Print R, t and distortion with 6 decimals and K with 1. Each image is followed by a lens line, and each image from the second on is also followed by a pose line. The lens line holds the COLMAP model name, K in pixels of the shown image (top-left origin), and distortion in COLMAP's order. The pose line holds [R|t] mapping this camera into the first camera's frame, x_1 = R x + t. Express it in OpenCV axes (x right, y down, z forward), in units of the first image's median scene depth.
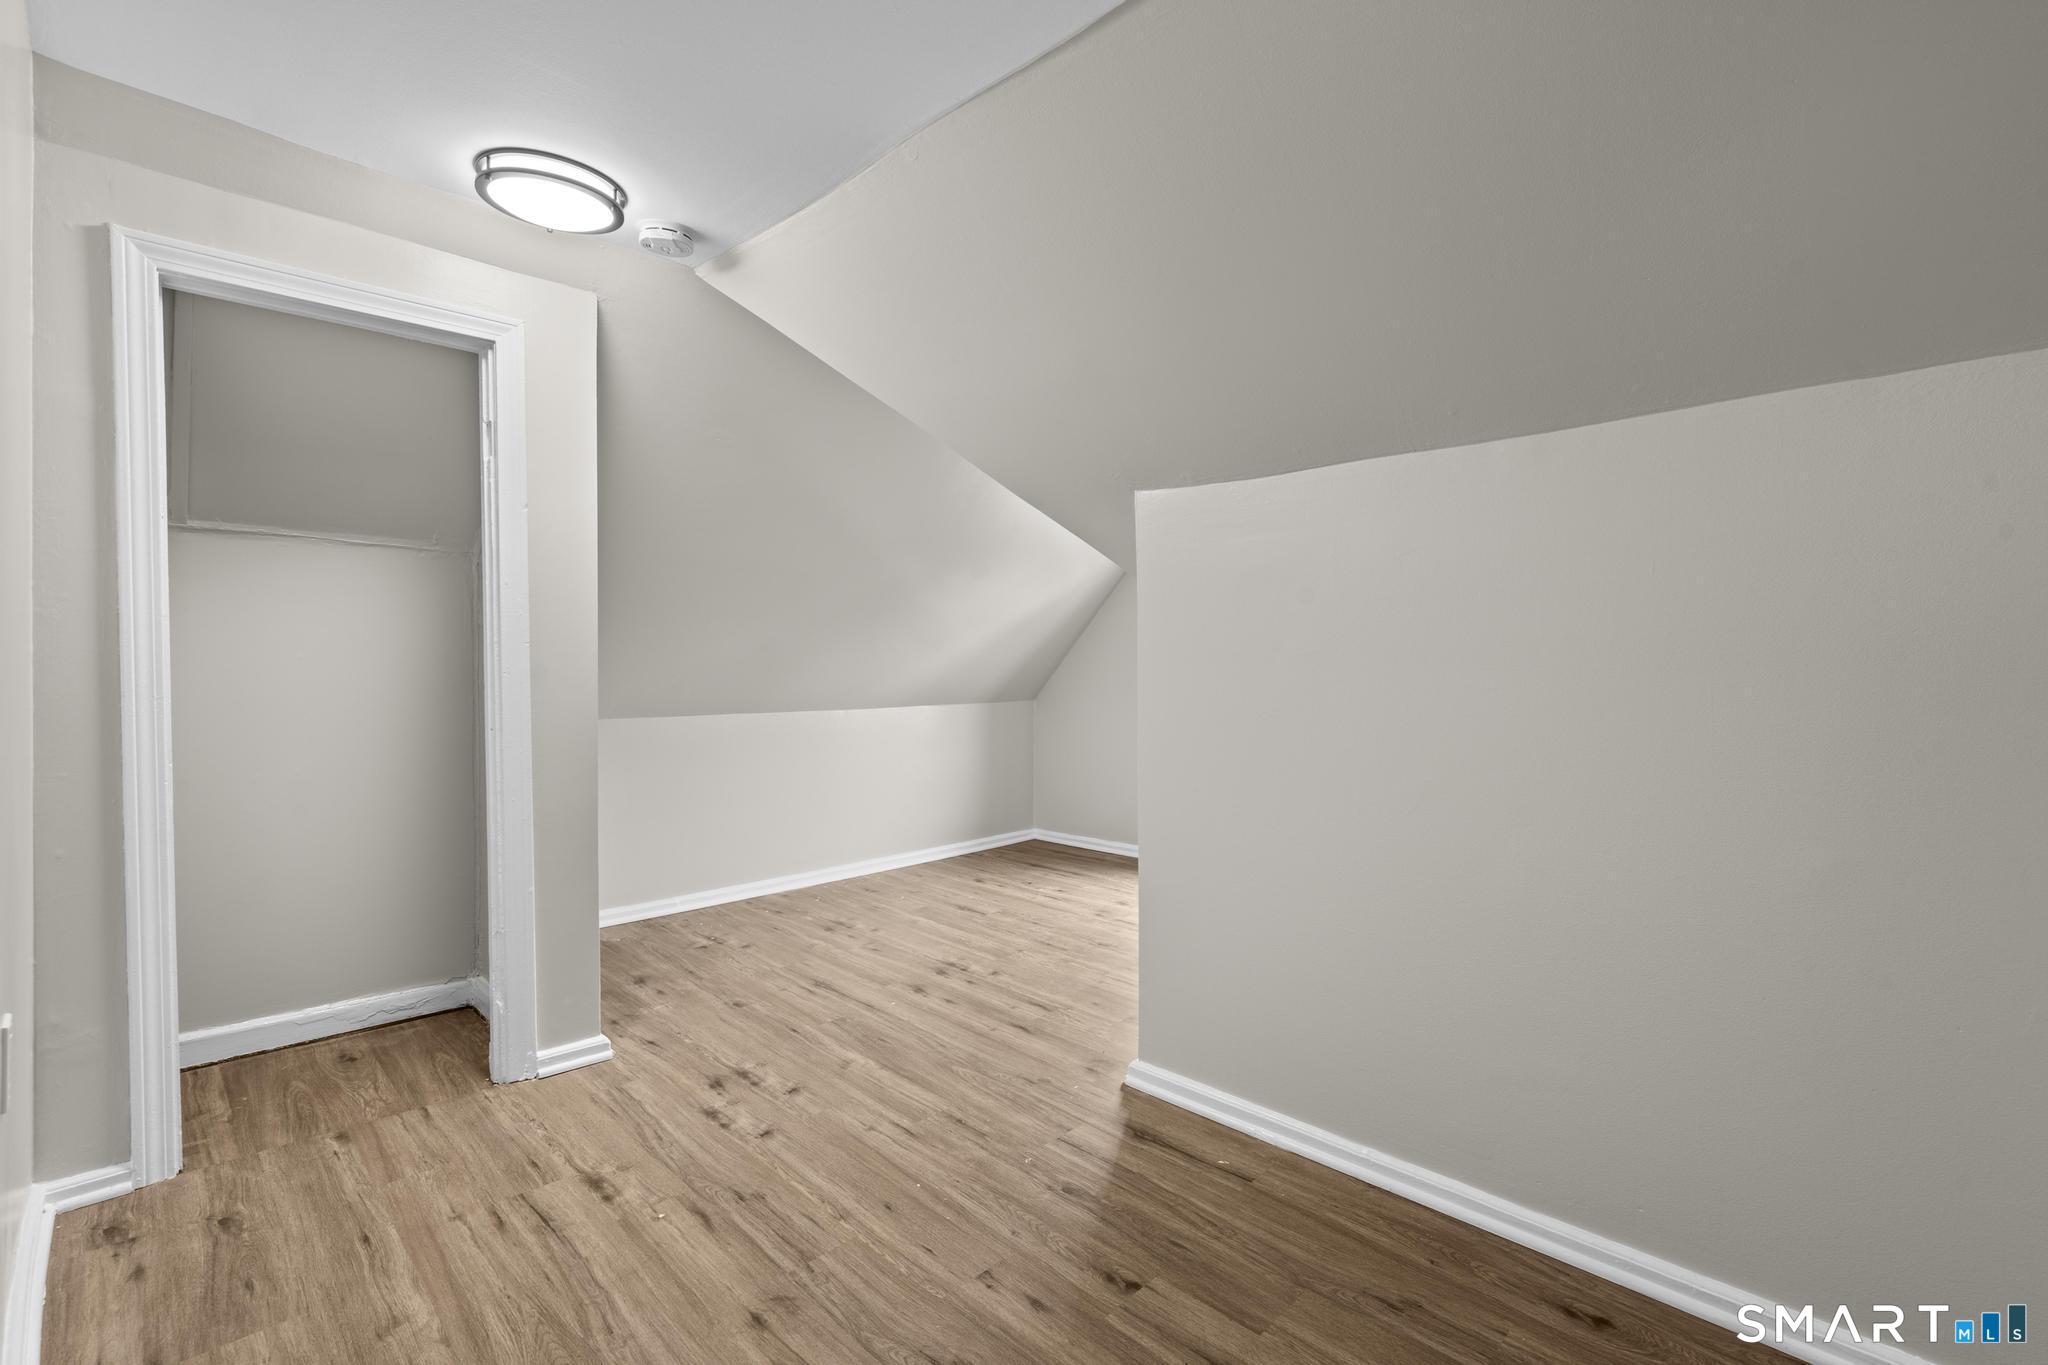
lens RADIAL K [[918.6, 0, 1024.9], [0, 918.6, 676.2], [0, 0, 1]] dist [-0.011577, 0.004575]
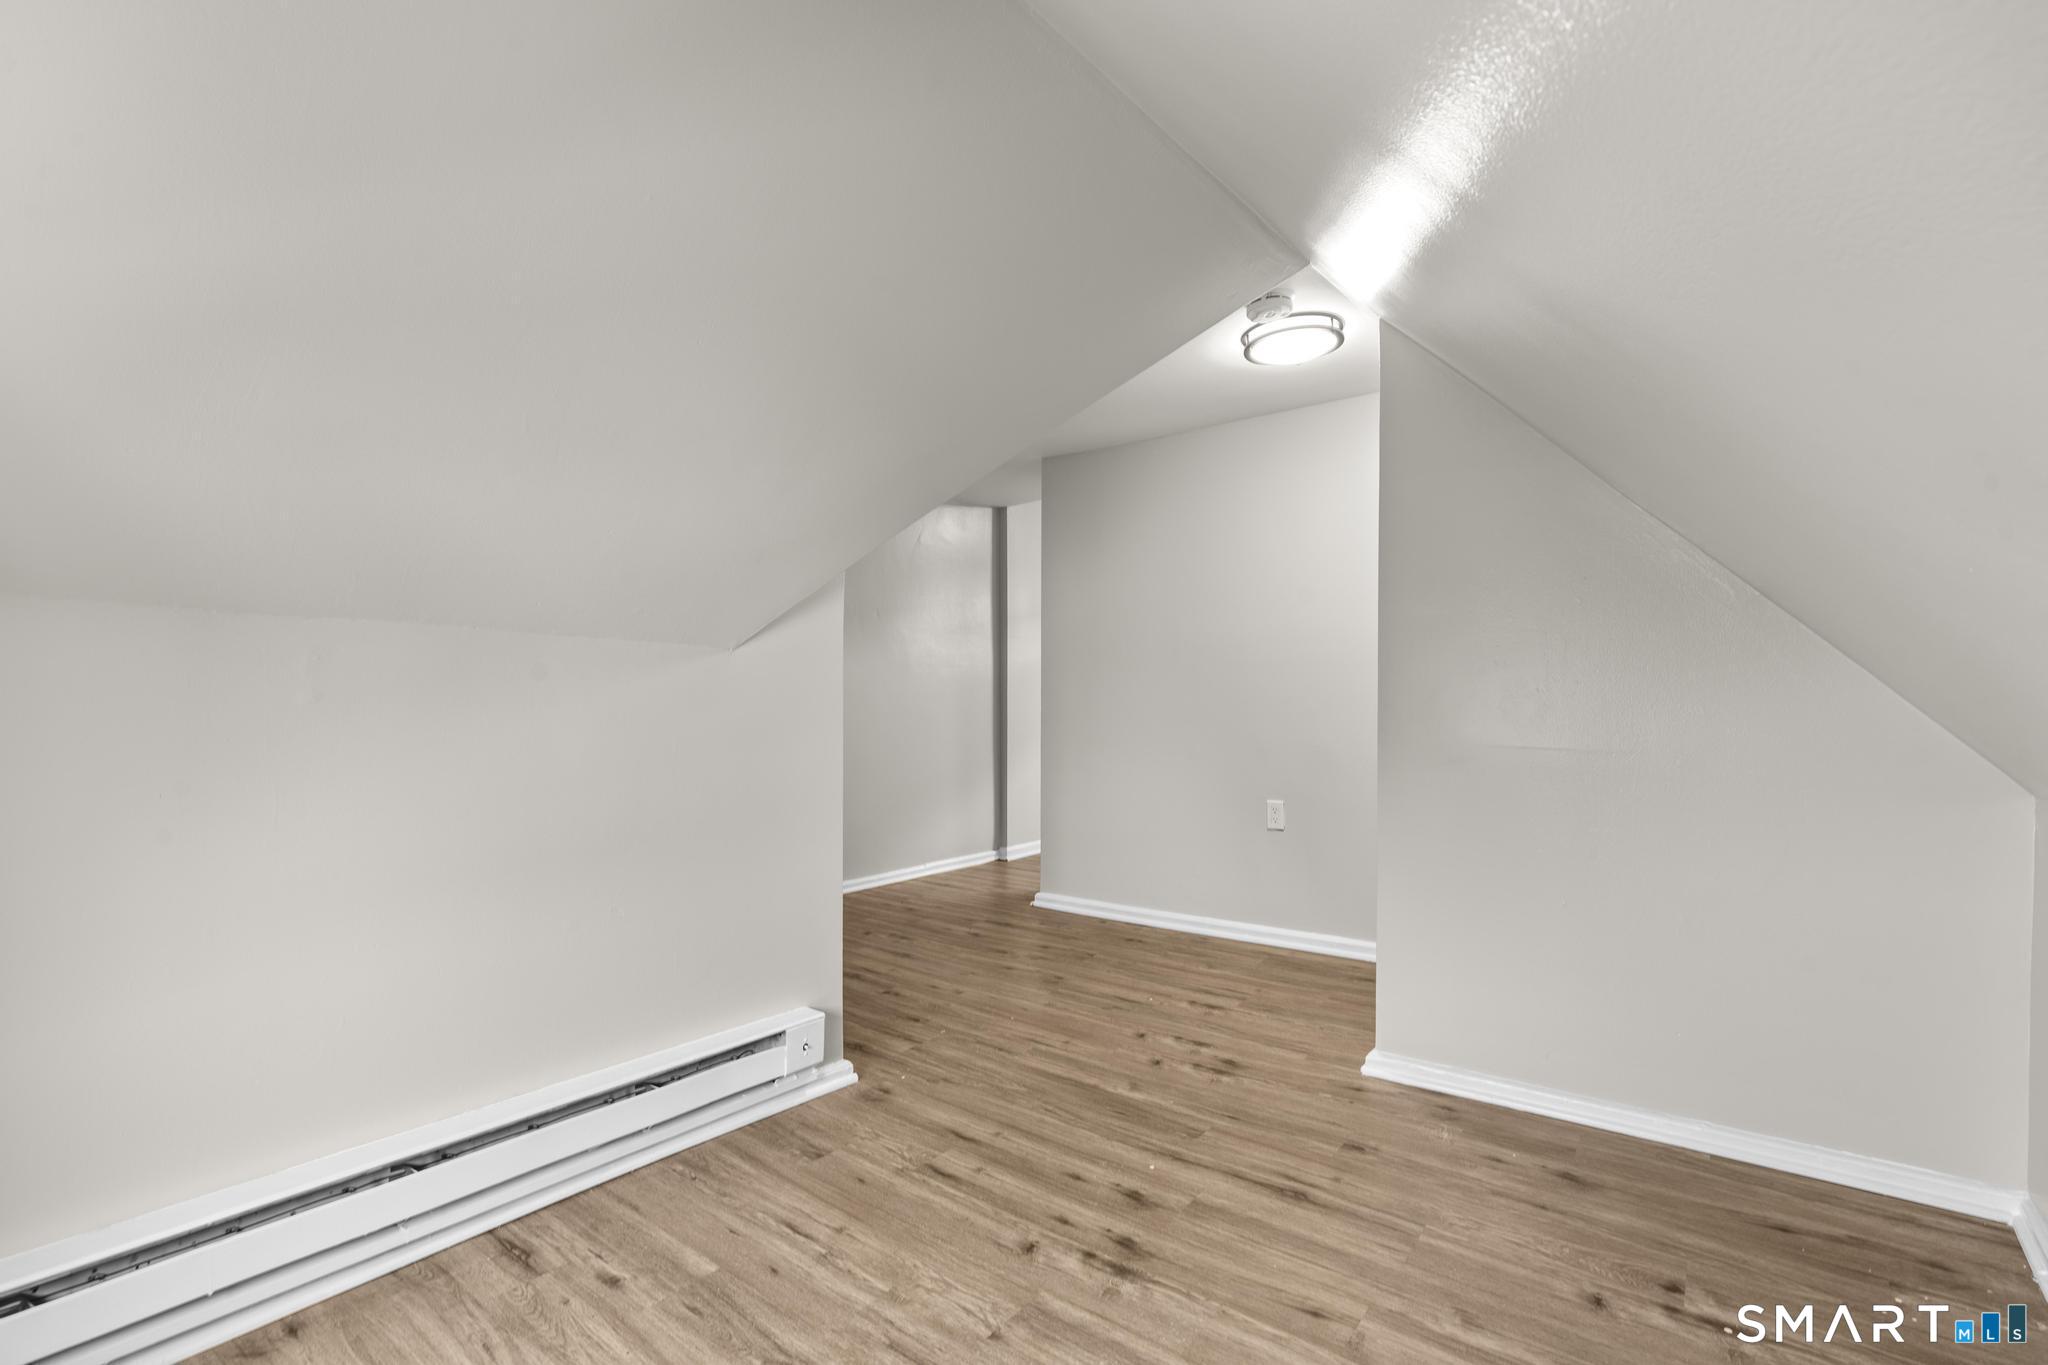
lens RADIAL K [[918.6, 0, 1024.7], [0, 918.6, 684.1], [0, 0, 1]] dist [-0.011577, 0.004575]
pose [[-0.990975, 0.001412, -0.134036, 0.050473], [-0.000610, 0.999887, 0.015043, -0.025673], [0.134042, 0.014989, -0.990862, 1.806200]]
